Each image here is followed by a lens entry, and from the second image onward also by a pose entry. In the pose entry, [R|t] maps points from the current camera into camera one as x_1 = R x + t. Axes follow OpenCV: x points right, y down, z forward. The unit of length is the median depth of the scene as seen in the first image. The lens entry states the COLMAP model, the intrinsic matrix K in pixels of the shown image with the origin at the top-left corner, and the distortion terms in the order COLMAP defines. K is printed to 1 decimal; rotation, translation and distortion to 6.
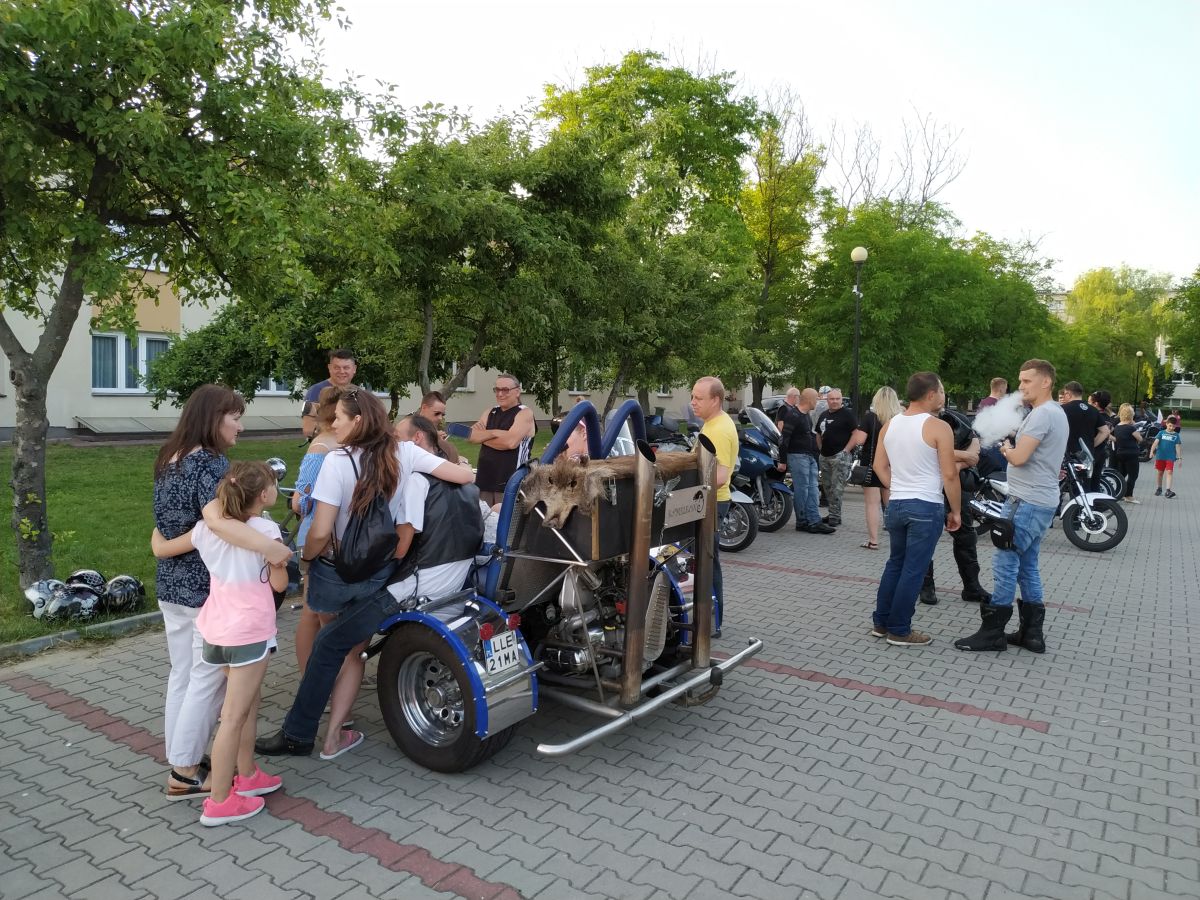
lens RADIAL K [[884.4, 0, 600.0], [0, 884.4, 427.7], [0, 0, 1]] dist [-0.010551, -0.001701]
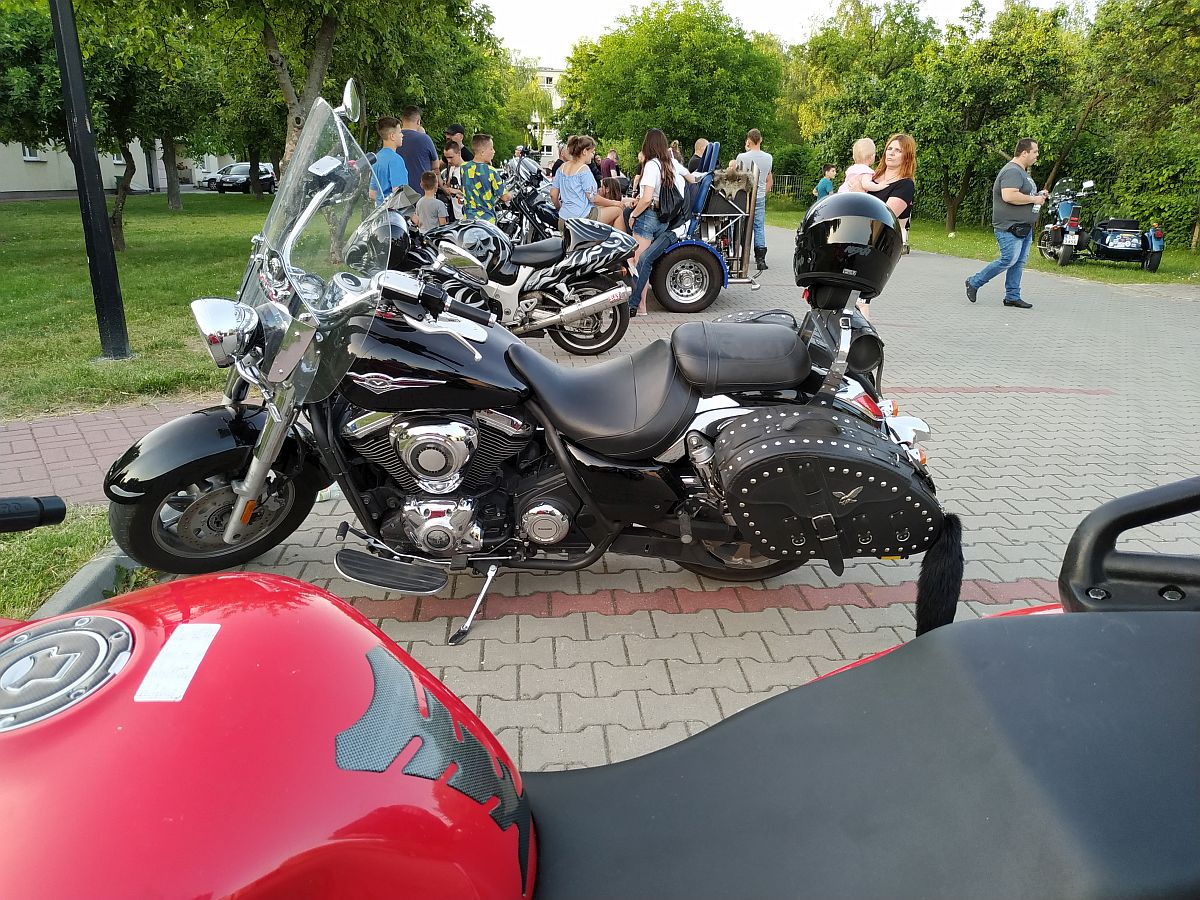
lens RADIAL K [[874.7, 0, 600.0], [0, 874.7, 450.0], [0, 0, 1]] dist [0.003995, -0.000281]
pose [[0.778743, -0.193876, 0.596633, -0.234933], [0.024208, 0.959627, 0.280233, 0.011958], [-0.626875, -0.203786, 0.751996, -0.079451]]
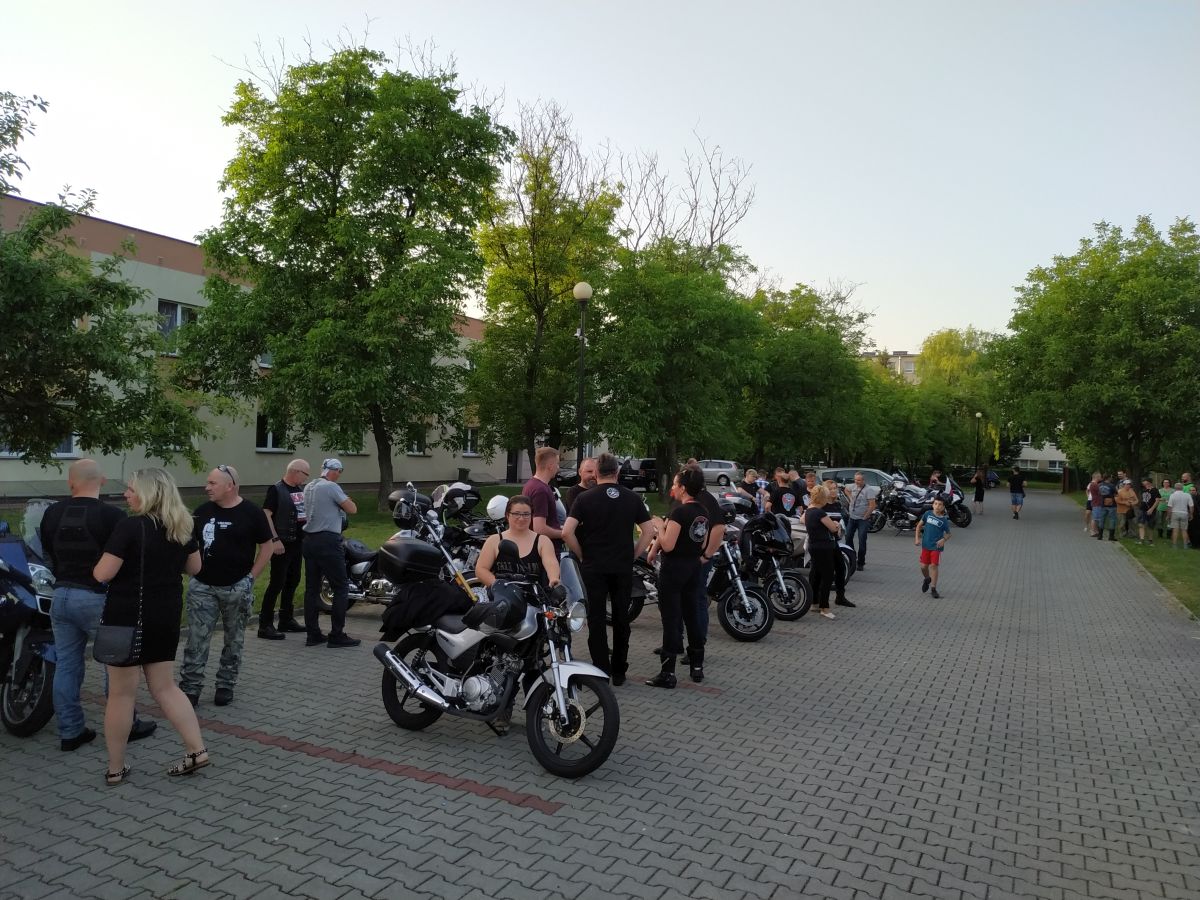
lens RADIAL K [[880.9, 0, 587.4], [0, 880.9, 455.5], [0, 0, 1]] dist [0.005481, -0.023363]
pose [[0.994500, 0.004659, 0.104634, 0.168771], [-0.001177, 0.999444, -0.033316, -0.012244], [-0.104731, 0.033010, 0.993953, 0.148131]]
